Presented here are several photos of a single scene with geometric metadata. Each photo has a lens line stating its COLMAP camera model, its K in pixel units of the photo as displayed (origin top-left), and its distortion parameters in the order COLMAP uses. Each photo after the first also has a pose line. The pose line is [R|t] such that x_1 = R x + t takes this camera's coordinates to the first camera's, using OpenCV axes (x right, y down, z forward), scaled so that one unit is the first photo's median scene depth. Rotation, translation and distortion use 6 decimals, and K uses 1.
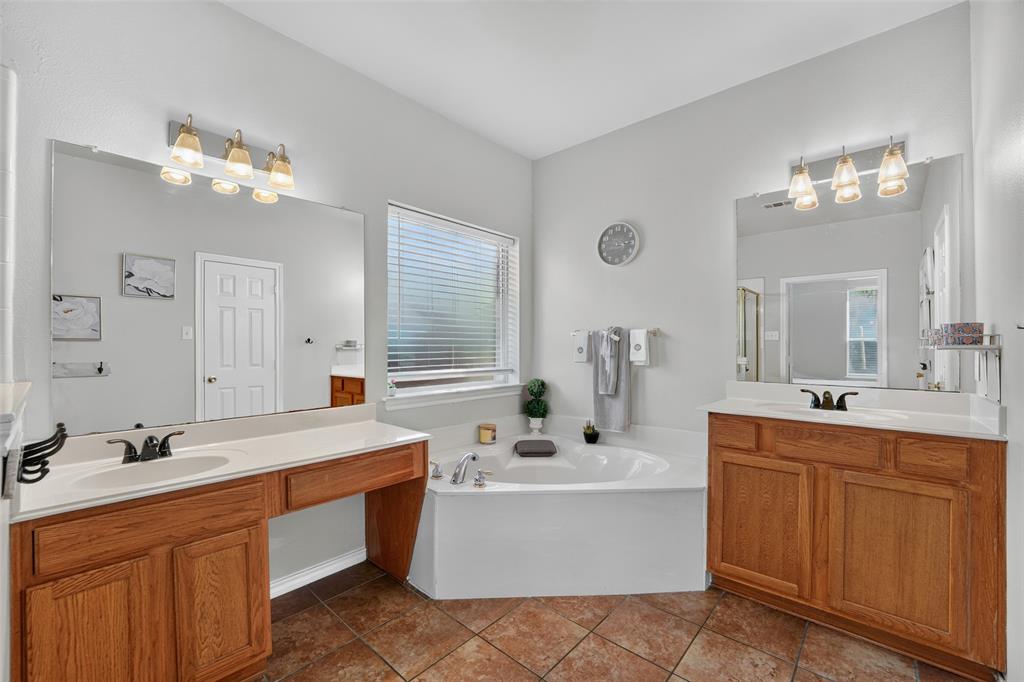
lens RADIAL K [[425.8, 0, 507.5], [0, 425.8, 342.7], [0, 0, 1]] dist [-0.001198, -0.000221]
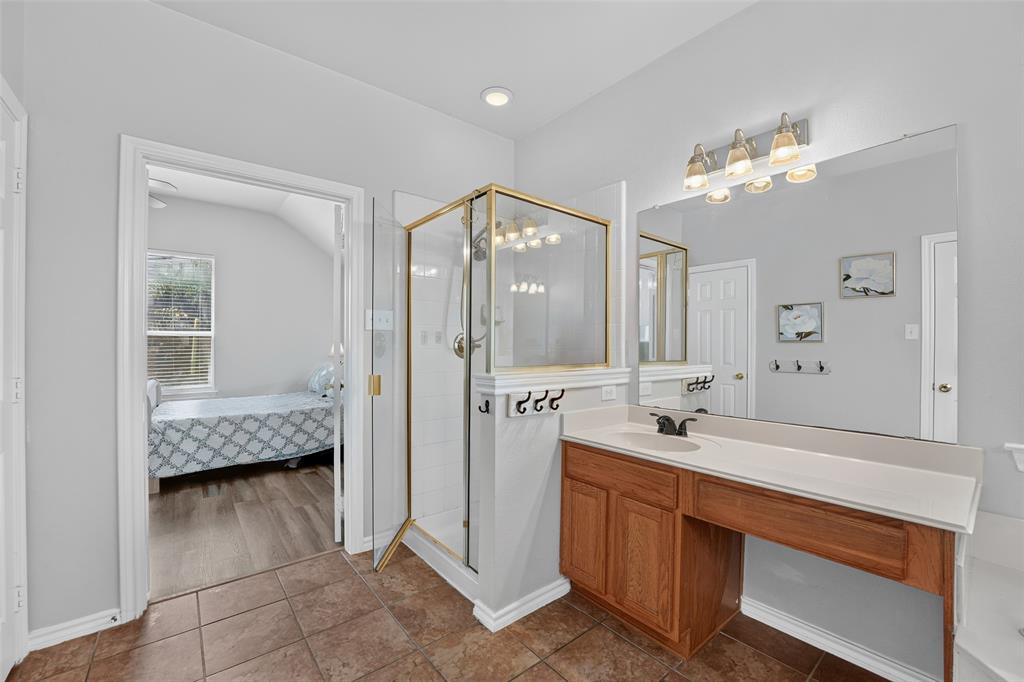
lens RADIAL K [[418.8, 0, 510.3], [0, 418.8, 348.3], [0, 0, 1]] dist [-0.002150, -0.000253]
pose [[-0.143891, 0.006050, -0.989575, 0.256654], [0.005038, 0.999973, 0.005381, 0.002357], [0.989581, -0.004211, -0.143918, 0.374738]]
